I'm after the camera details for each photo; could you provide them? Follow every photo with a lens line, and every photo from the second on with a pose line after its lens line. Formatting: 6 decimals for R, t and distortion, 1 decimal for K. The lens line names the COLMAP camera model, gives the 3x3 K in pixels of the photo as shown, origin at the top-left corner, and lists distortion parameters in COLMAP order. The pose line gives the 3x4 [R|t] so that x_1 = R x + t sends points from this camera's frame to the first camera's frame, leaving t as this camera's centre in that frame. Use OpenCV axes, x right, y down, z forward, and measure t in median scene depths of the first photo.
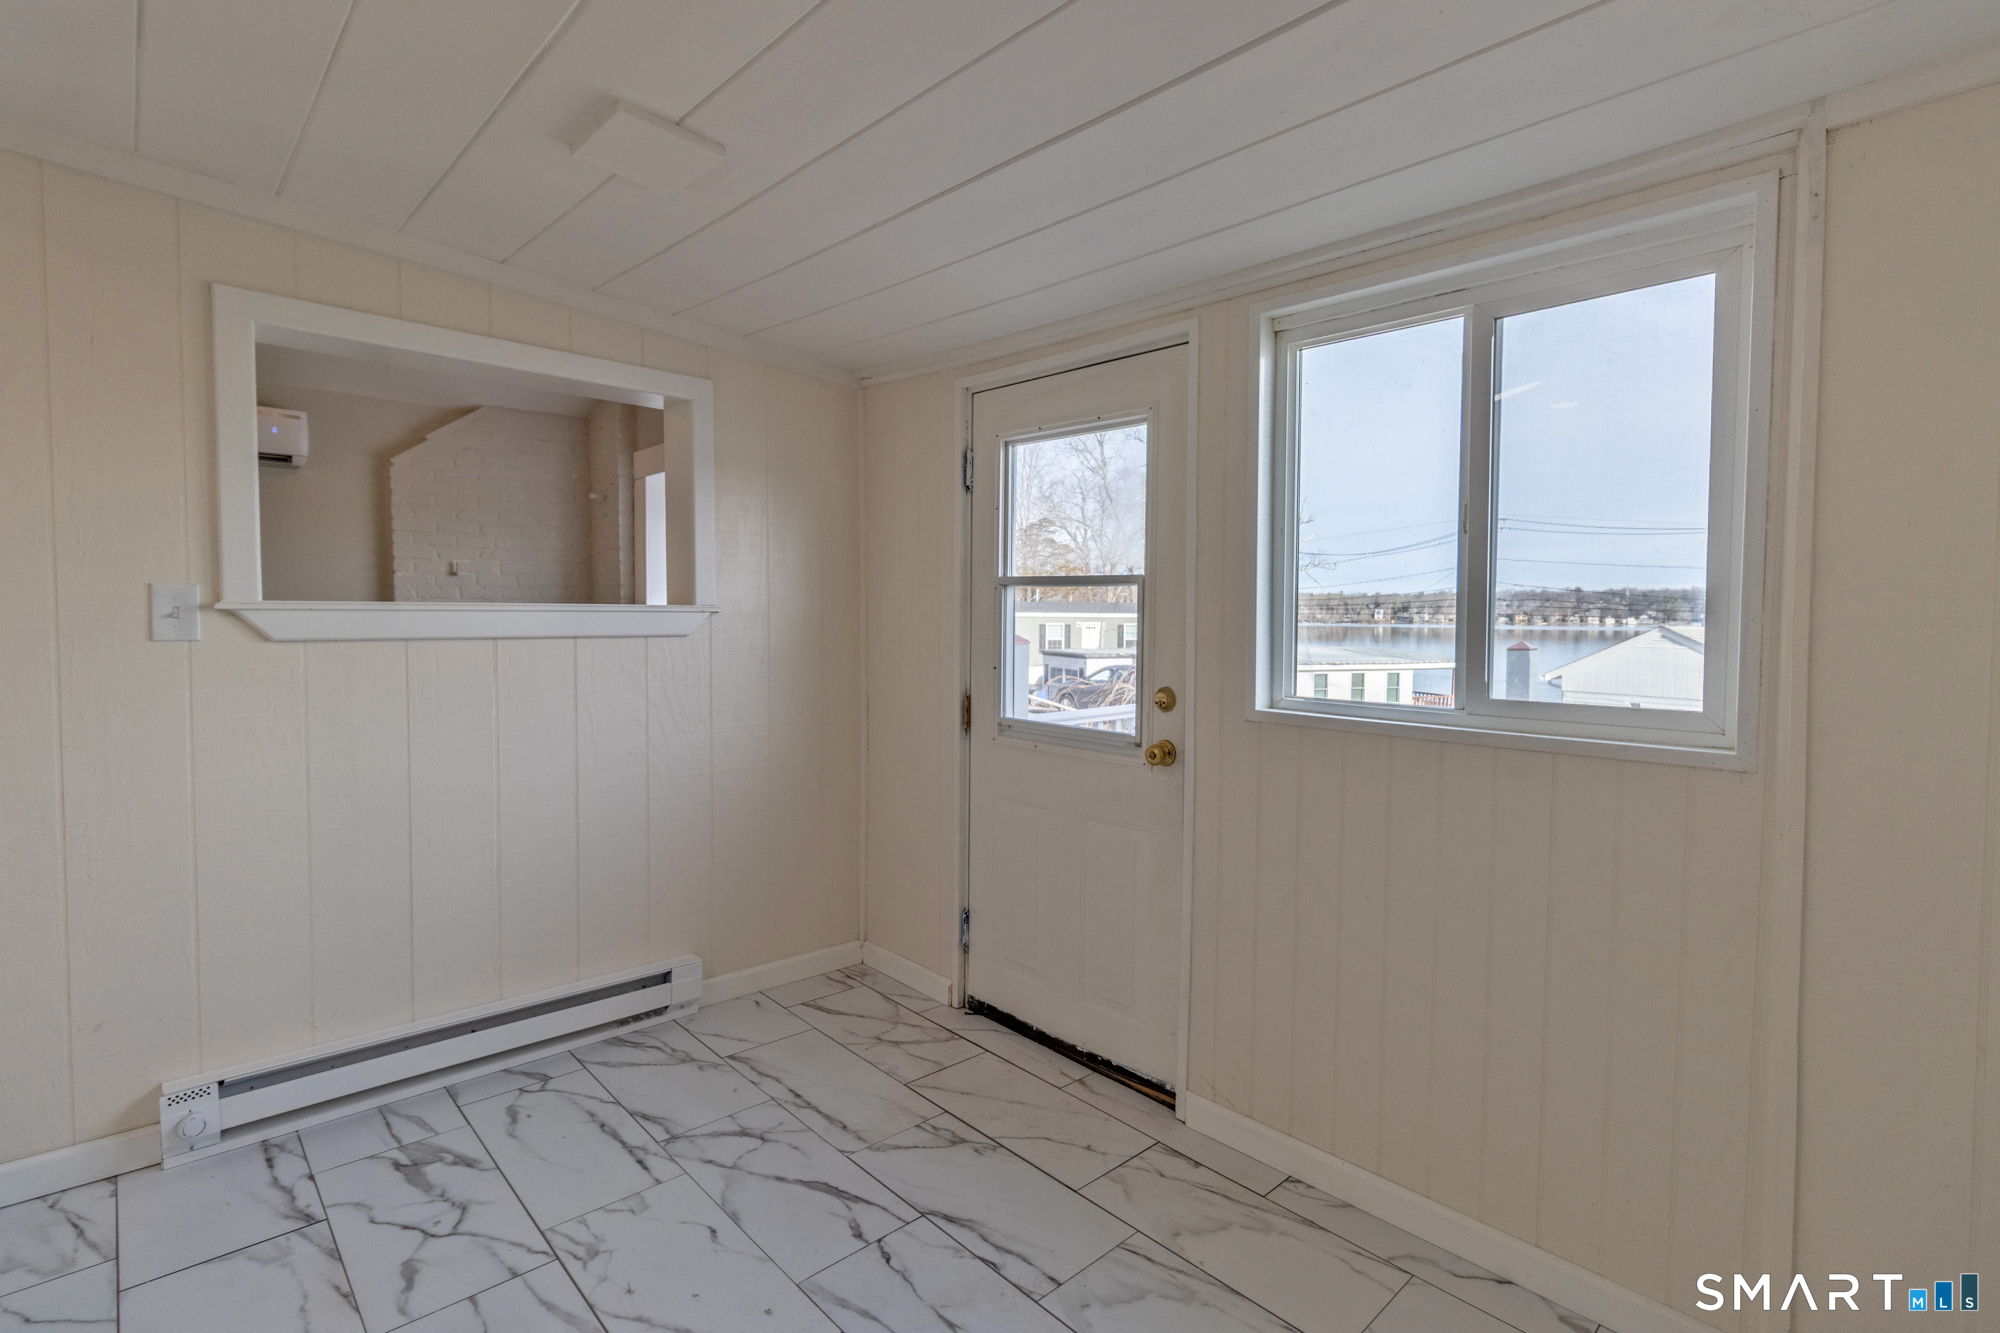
lens RADIAL K [[931.1, 0, 980.3], [0, 931.1, 640.5], [0, 0, 1]] dist [0.000105, 0.000796]
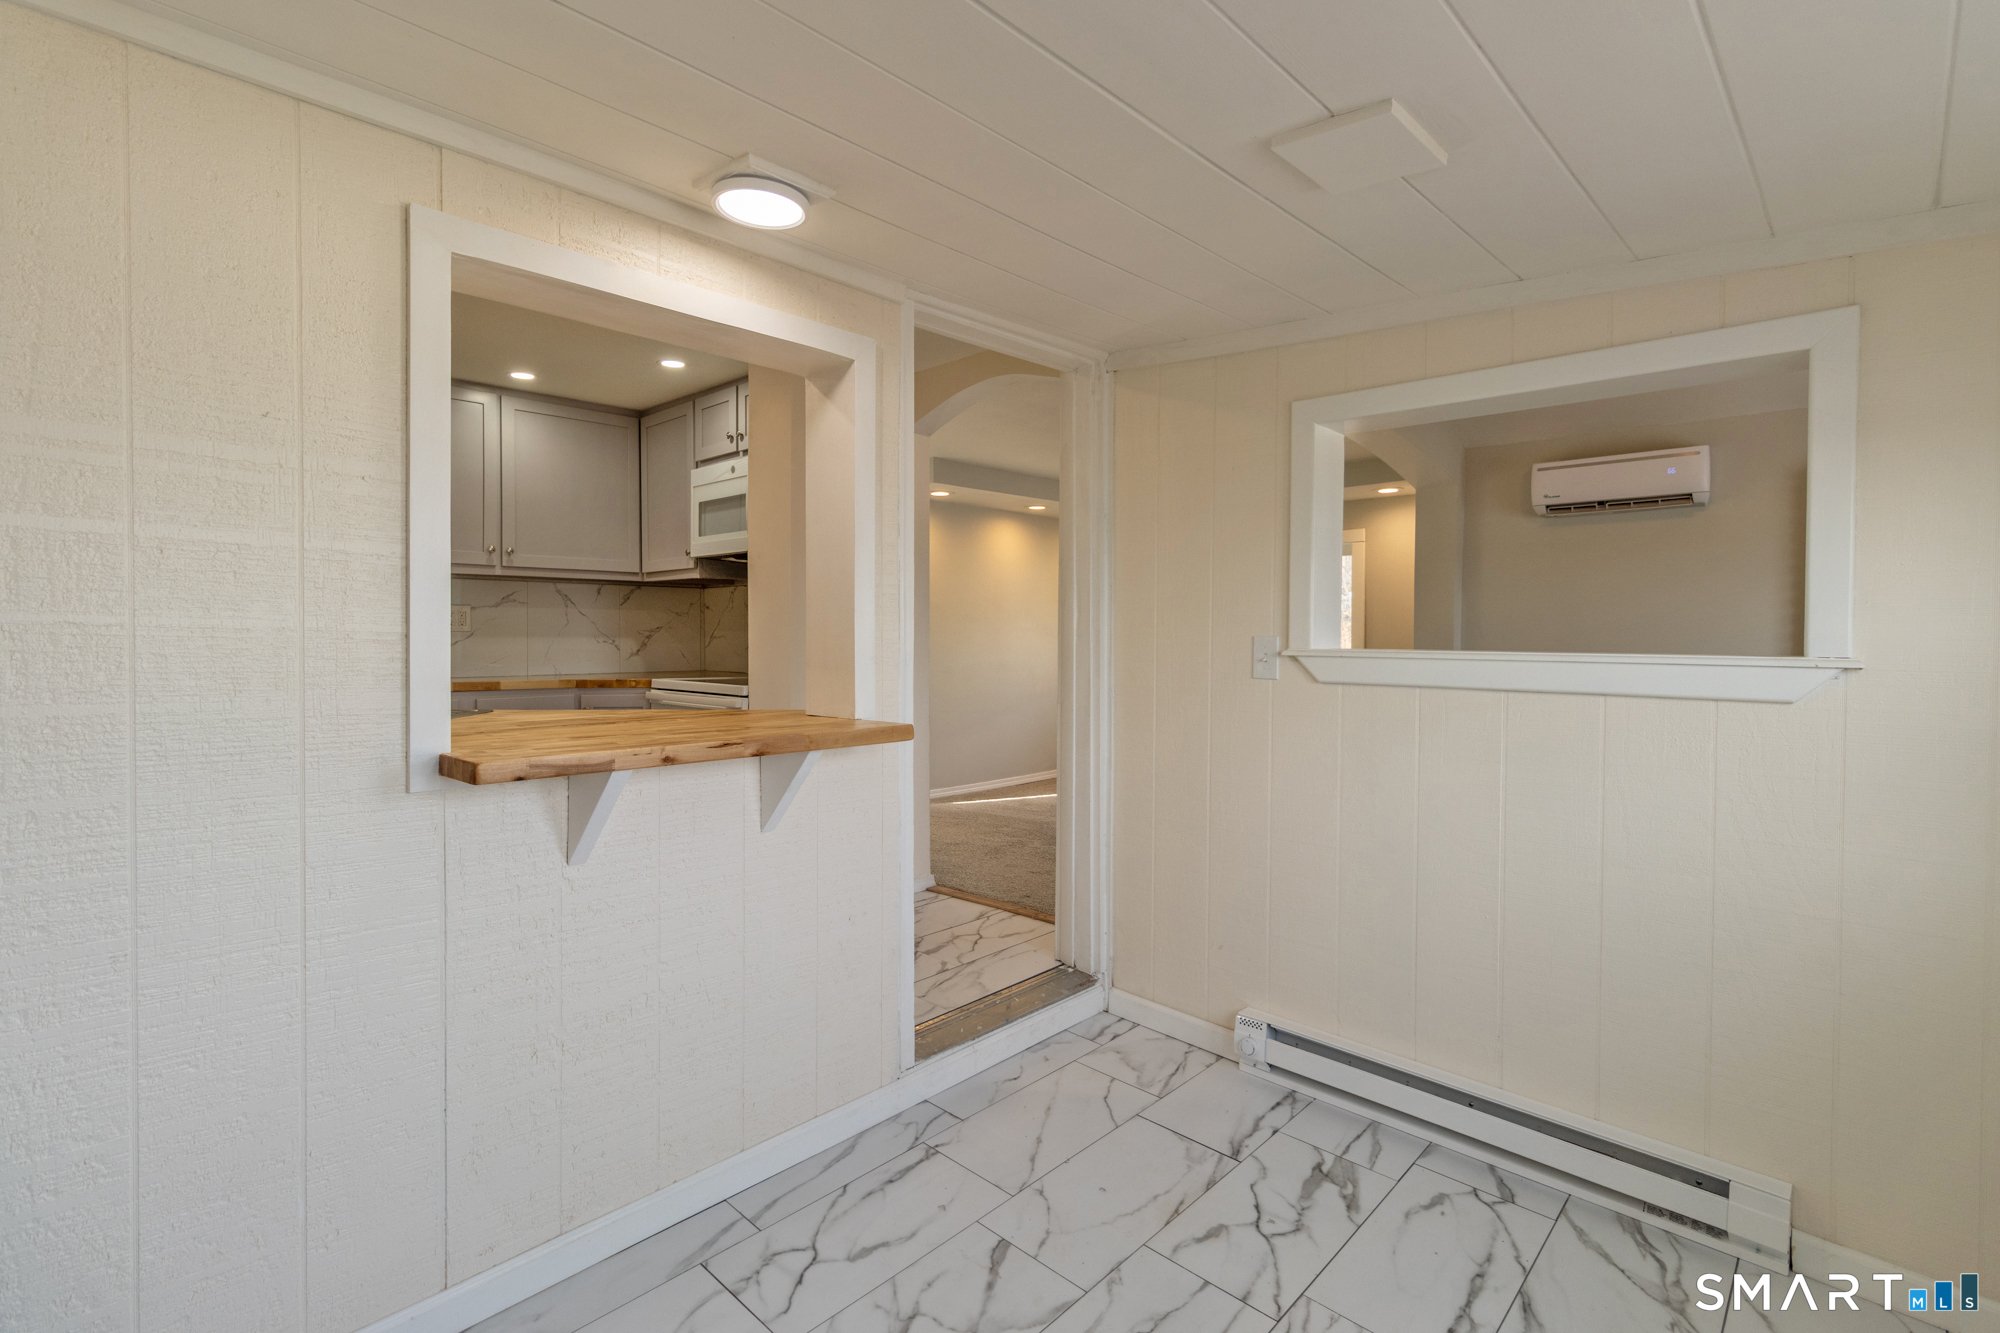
lens RADIAL K [[931.1, 0, 993.0], [0, 931.1, 645.7], [0, 0, 1]] dist [0.000105, 0.000796]
pose [[0.062373, 0.006518, -0.998032, 0.427345], [-0.039319, 0.999218, 0.004068, -0.036433], [0.997278, 0.038988, 0.062581, 0.514198]]
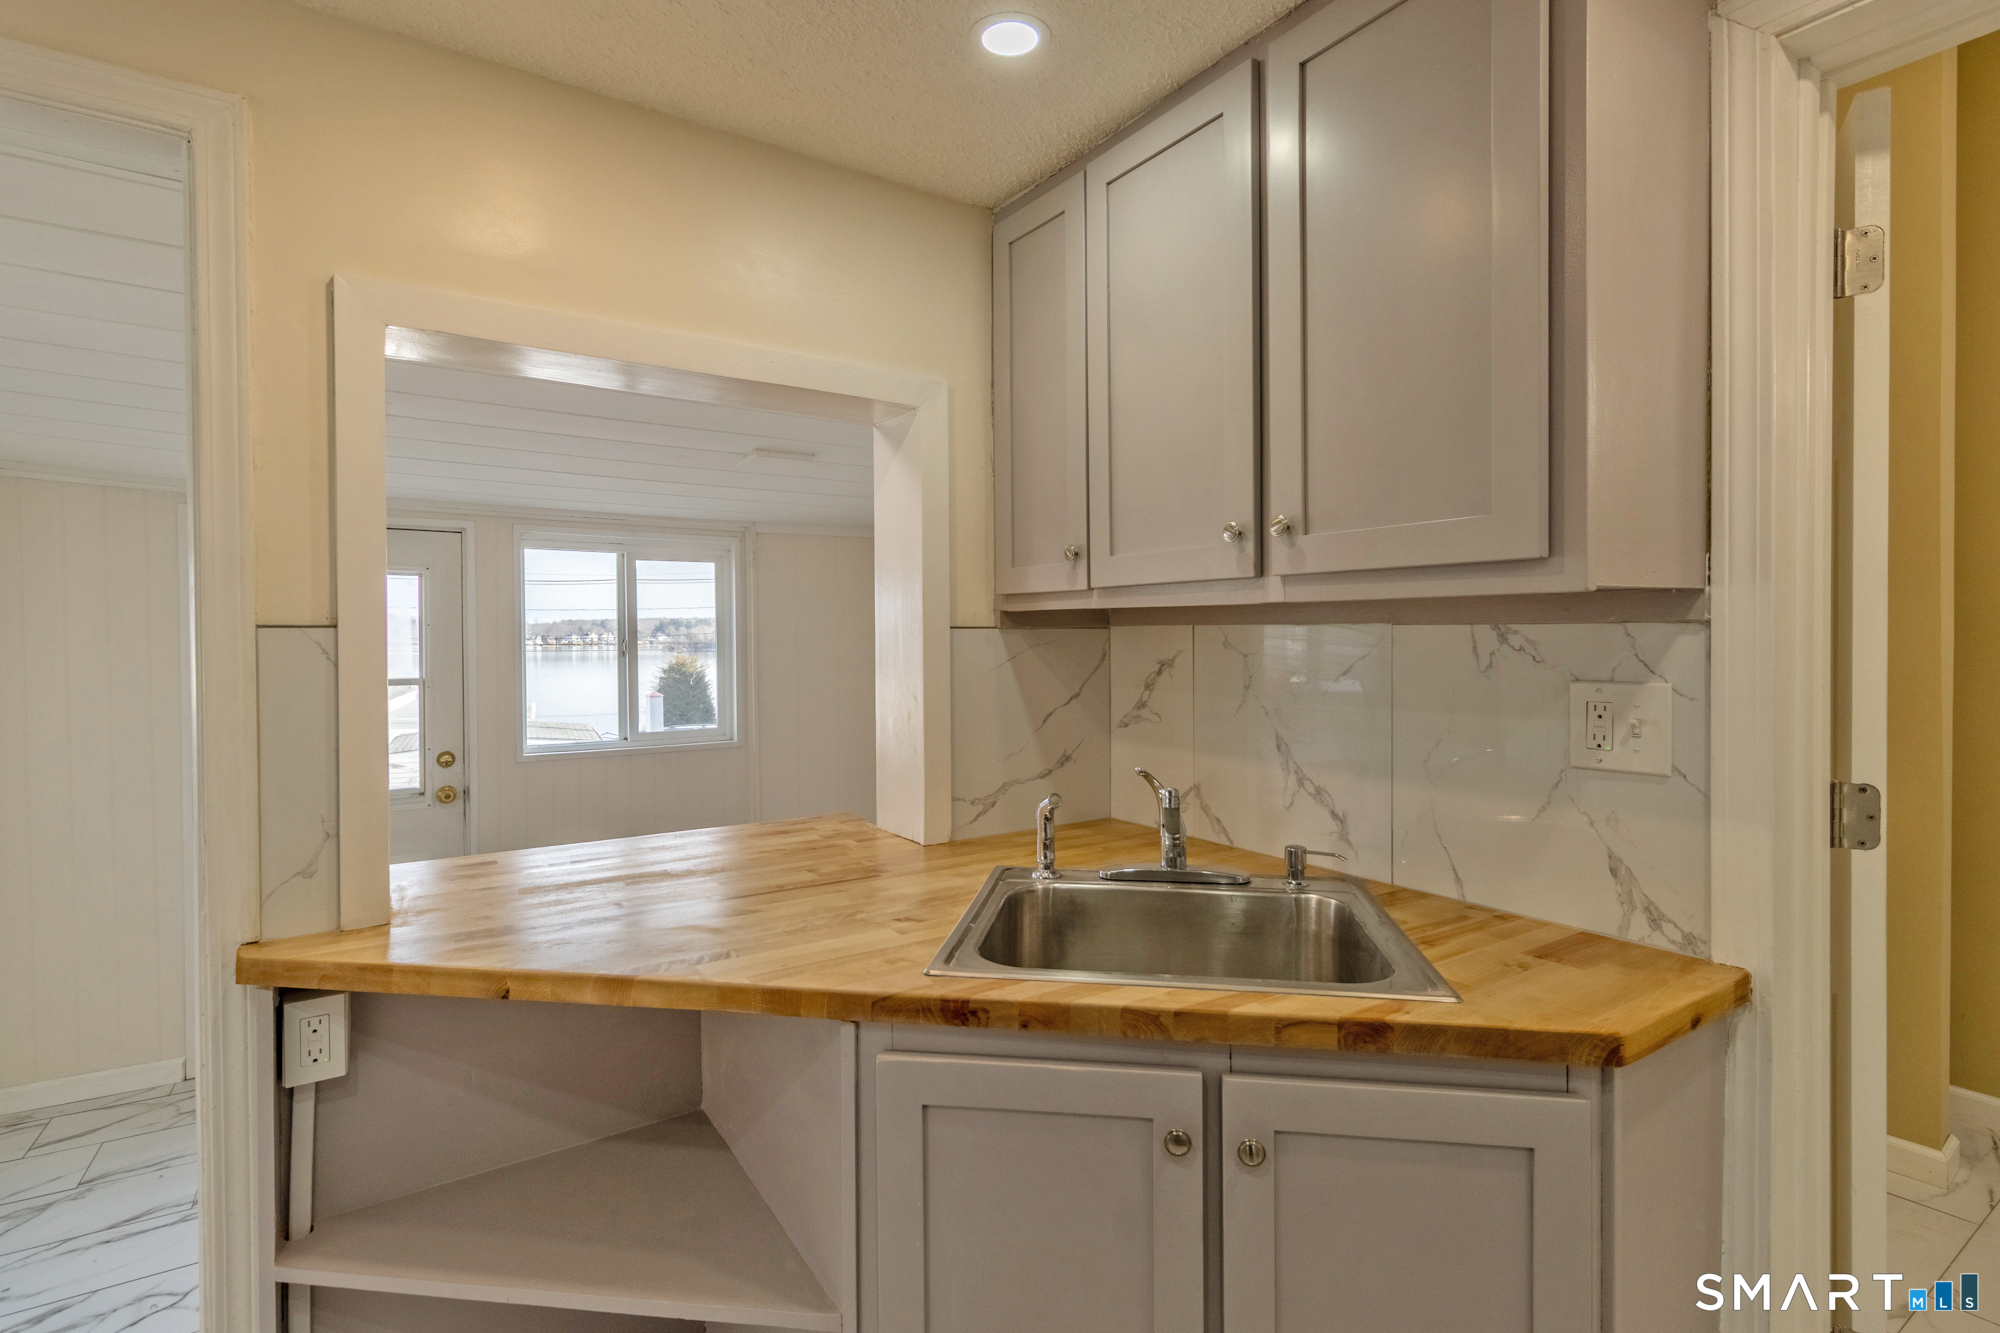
lens RADIAL K [[931.1, 0, 997.9], [0, 931.1, 644.6], [0, 0, 1]] dist [0.000105, 0.000796]
pose [[0.165266, -0.017559, 0.986093, -1.323514], [0.039920, 0.999141, 0.011101, -0.121952], [-0.985441, 0.037530, 0.165825, -0.182644]]
